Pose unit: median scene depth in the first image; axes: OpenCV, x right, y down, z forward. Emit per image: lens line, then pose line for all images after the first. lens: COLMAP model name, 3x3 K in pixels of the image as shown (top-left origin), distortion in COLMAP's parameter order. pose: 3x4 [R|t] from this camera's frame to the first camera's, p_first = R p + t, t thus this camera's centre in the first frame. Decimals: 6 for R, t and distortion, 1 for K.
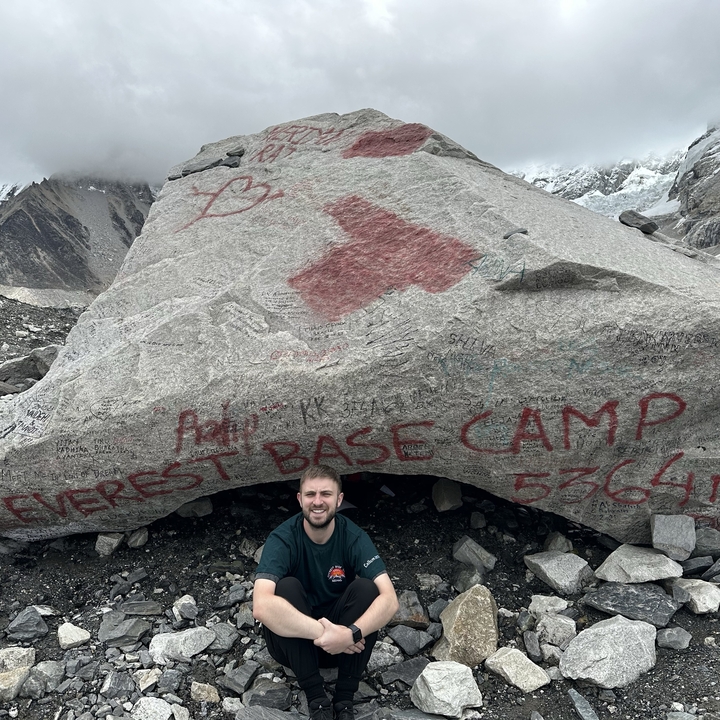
lens RADIAL K [[667.3, 0, 360.0], [0, 667.3, 360.0], [0, 0, 1]] dist [0.179583, -0.350237]
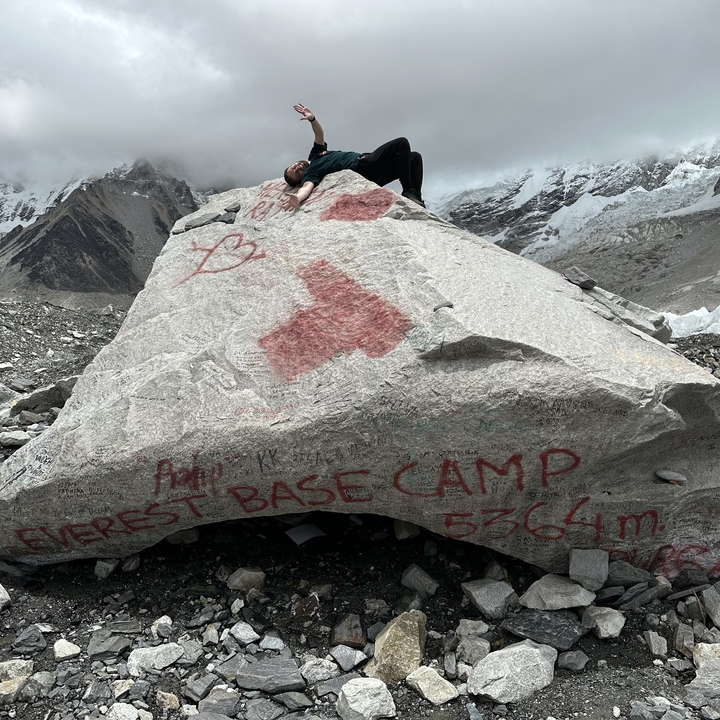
lens RADIAL K [[668.1, 0, 364.2], [0, 668.1, 354.0], [0, 0, 1]] dist [0.164459, -0.300843]
pose [[0.998663, -0.005520, -0.051394, 0.152457], [0.005094, 0.999952, -0.008417, -0.095670], [0.051438, 0.008144, 0.998643, -0.165282]]
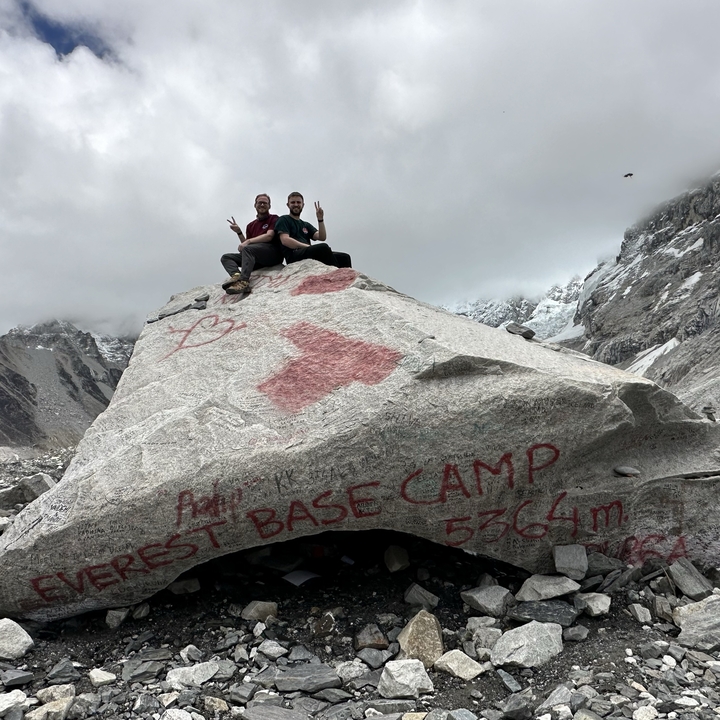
lens RADIAL K [[648.9, 0, 356.4], [0, 648.9, 360.3], [0, 0, 1]] dist [0.001368, -0.003492]
pose [[0.994016, -0.064433, 0.088203, -0.027834], [0.080677, 0.977444, -0.195176, 0.097422], [-0.073638, 0.201124, 0.976794, -0.253657]]
